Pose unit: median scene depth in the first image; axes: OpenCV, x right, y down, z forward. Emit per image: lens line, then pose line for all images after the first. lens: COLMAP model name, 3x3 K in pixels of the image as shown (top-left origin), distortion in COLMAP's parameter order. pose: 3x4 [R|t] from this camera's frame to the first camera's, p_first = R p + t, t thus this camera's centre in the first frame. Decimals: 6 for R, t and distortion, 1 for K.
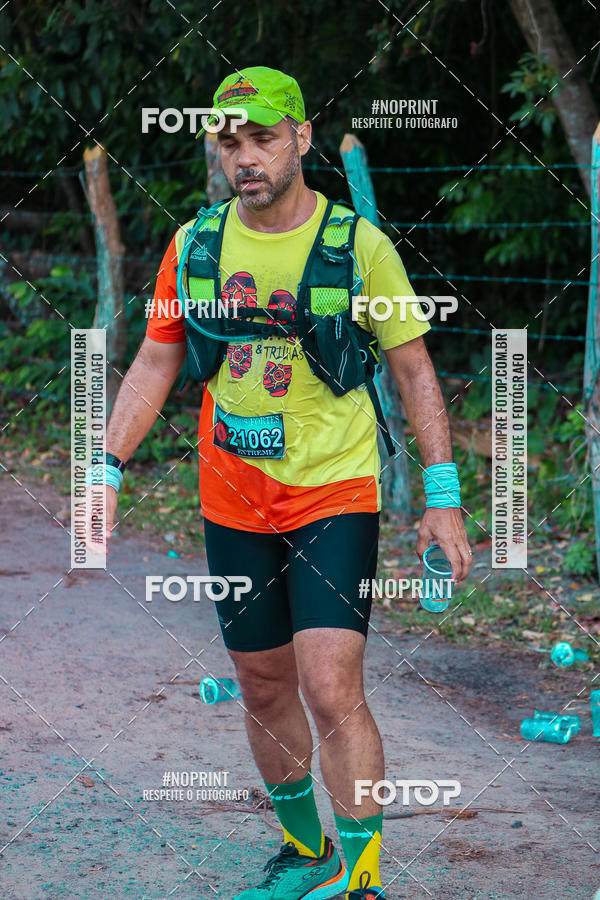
lens RADIAL K [[3079.0, 0, 300.0], [0, 3079.0, 450.0], [0, 0, 1]] dist [-0.071549, -1.426095]
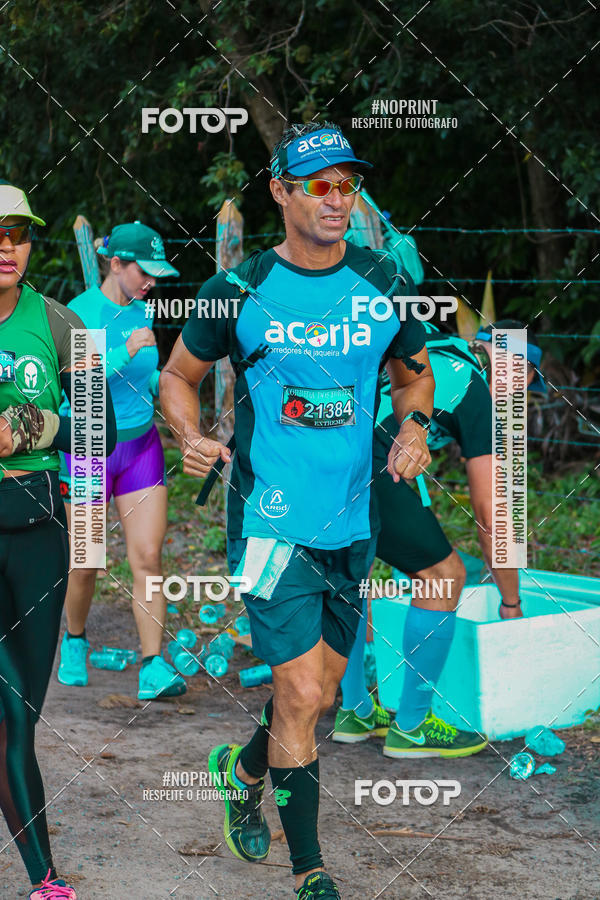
lens RADIAL K [[2596.1, 0, 300.0], [0, 2596.1, 450.0], [0, 0, 1]] dist [-0.243965, -1.217301]
pose [[0.999820, 0.000855, -0.018954, 0.154827], [-0.001040, 0.999952, -0.009774, 0.008449], [0.018944, 0.009792, 0.999773, -0.108067]]
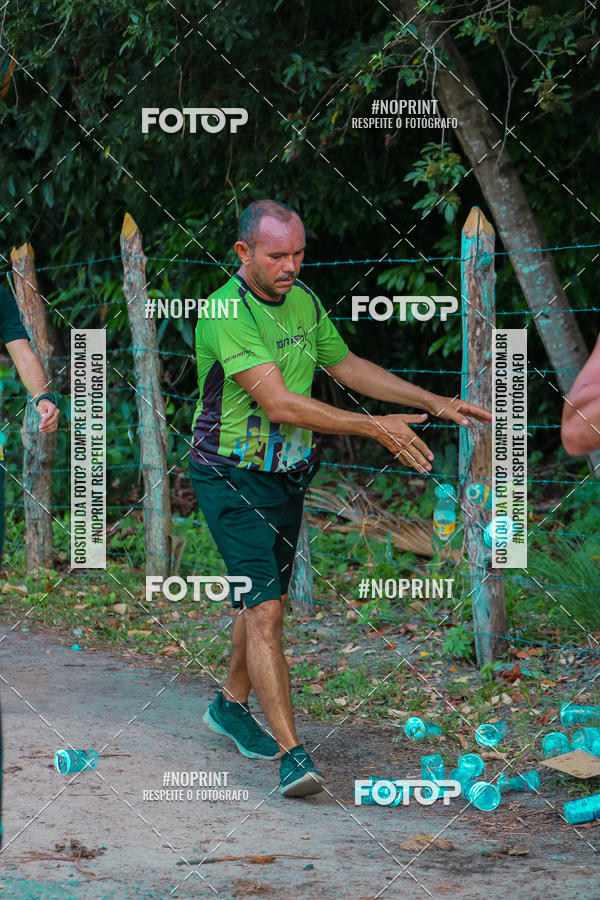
lens RADIAL K [[3428.4, 0, 300.0], [0, 3428.4, 450.0], [0, 0, 1]] dist [0.015302, -0.014668]
pose [[0.999672, -0.011296, -0.023000, 0.068229], [0.010403, 0.999201, -0.038579, 0.015604], [0.023418, 0.038327, 0.998991, -0.144973]]
